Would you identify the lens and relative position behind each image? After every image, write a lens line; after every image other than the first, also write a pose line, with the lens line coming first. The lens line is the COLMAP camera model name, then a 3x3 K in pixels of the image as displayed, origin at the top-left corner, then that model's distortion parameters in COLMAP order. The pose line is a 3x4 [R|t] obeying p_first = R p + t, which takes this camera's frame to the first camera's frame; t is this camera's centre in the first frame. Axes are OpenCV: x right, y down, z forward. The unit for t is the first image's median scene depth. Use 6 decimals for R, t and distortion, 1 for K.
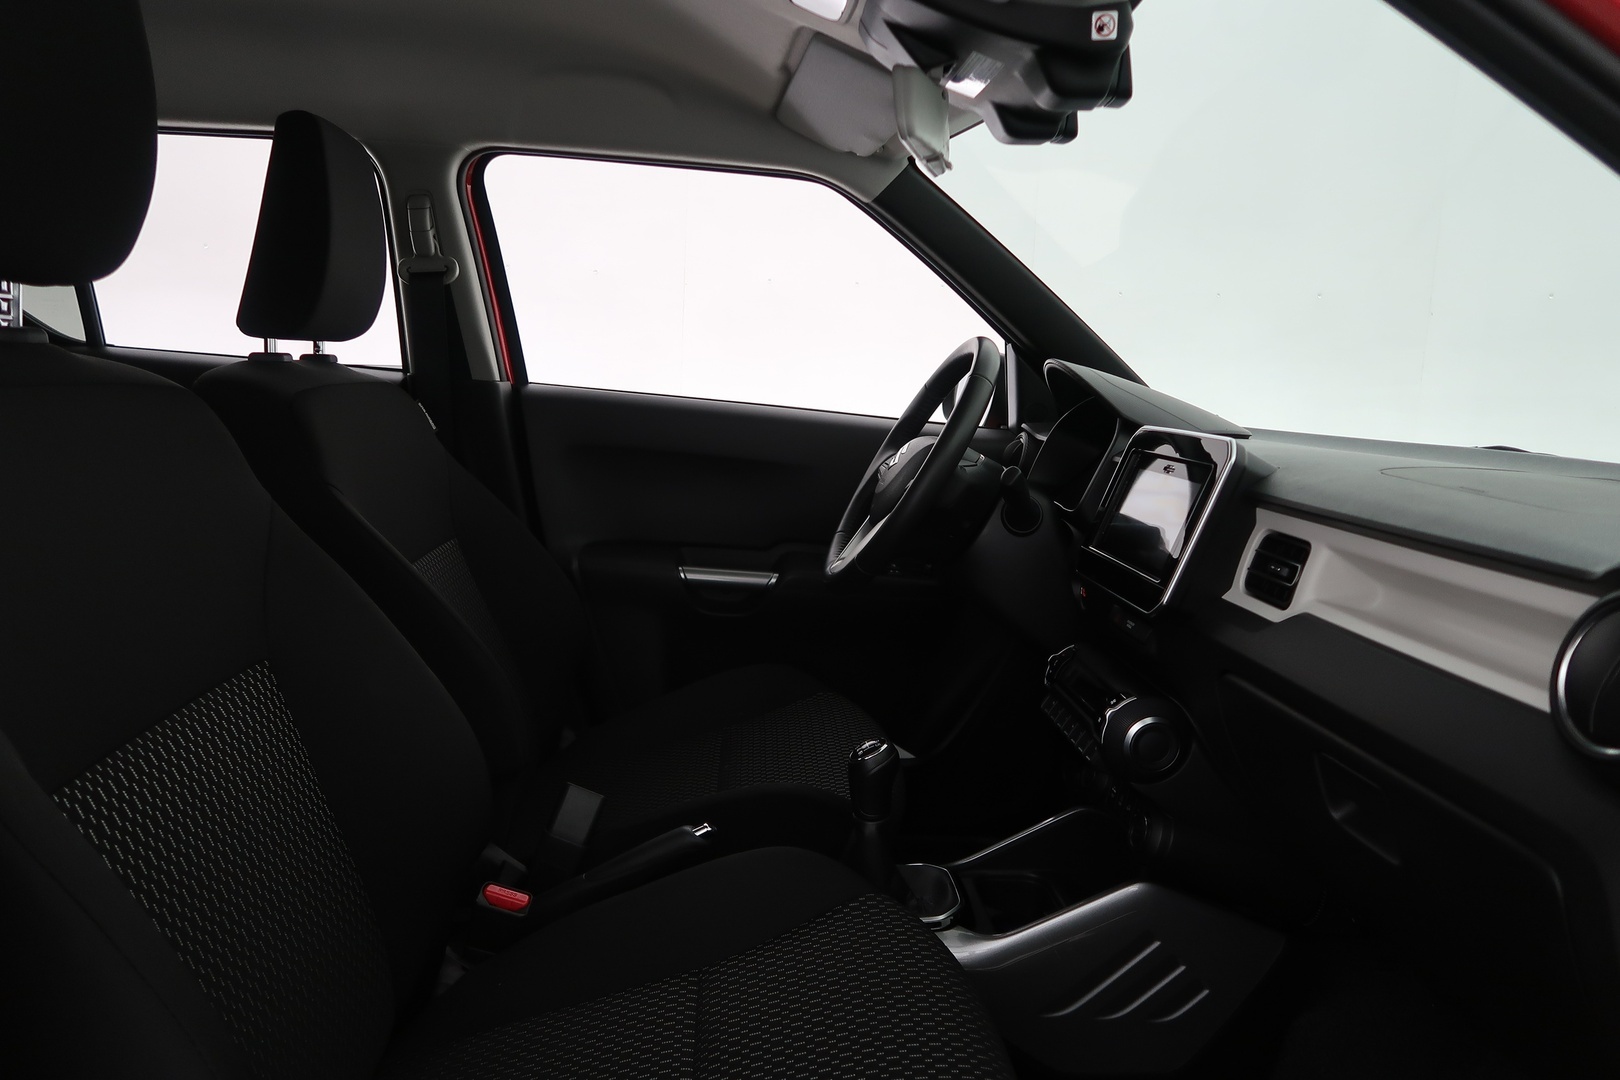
lens RADIAL K [[1114.5, 0, 807.2], [0, 1114.5, 548.7], [0, 0, 1]] dist [-0.025243, -0.003658]
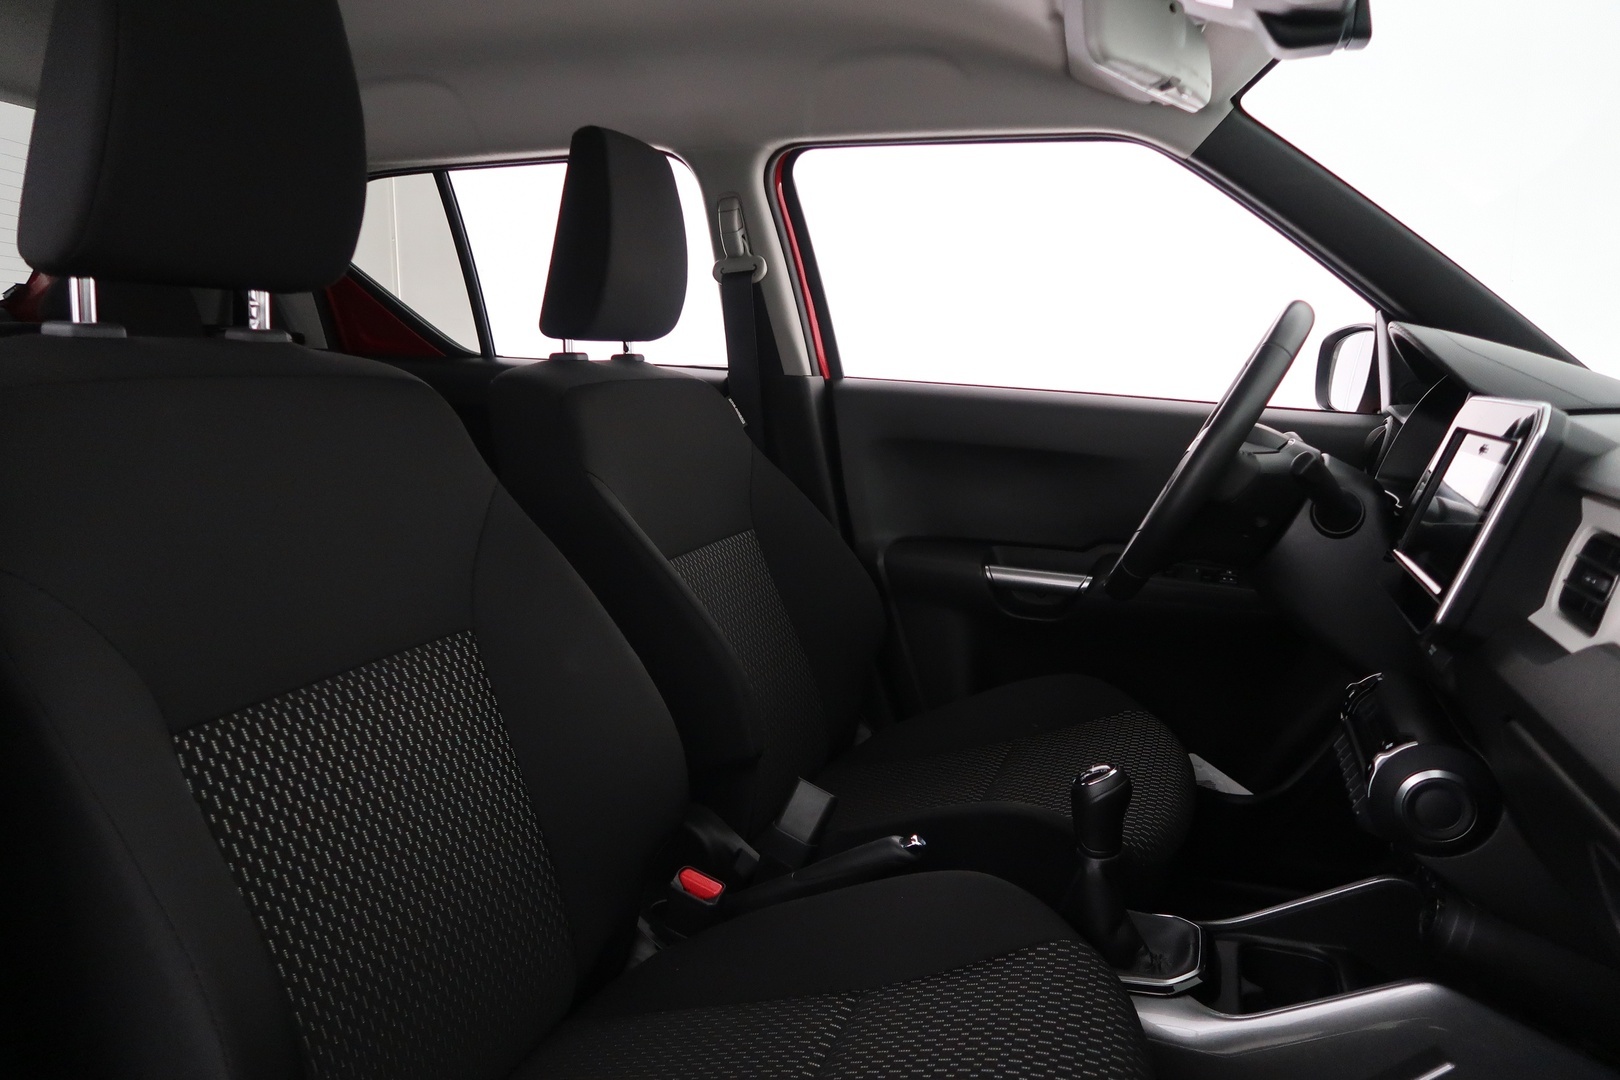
lens RADIAL K [[1114.5, 0, 807.2], [0, 1114.5, 548.7], [0, 0, 1]] dist [-0.025243, -0.003658]
pose [[0.915281, 0.026041, -0.401973, 0.161678], [-0.028679, 0.999589, -0.000545, 0.008281], [0.401793, 0.012027, 0.915651, 0.091829]]
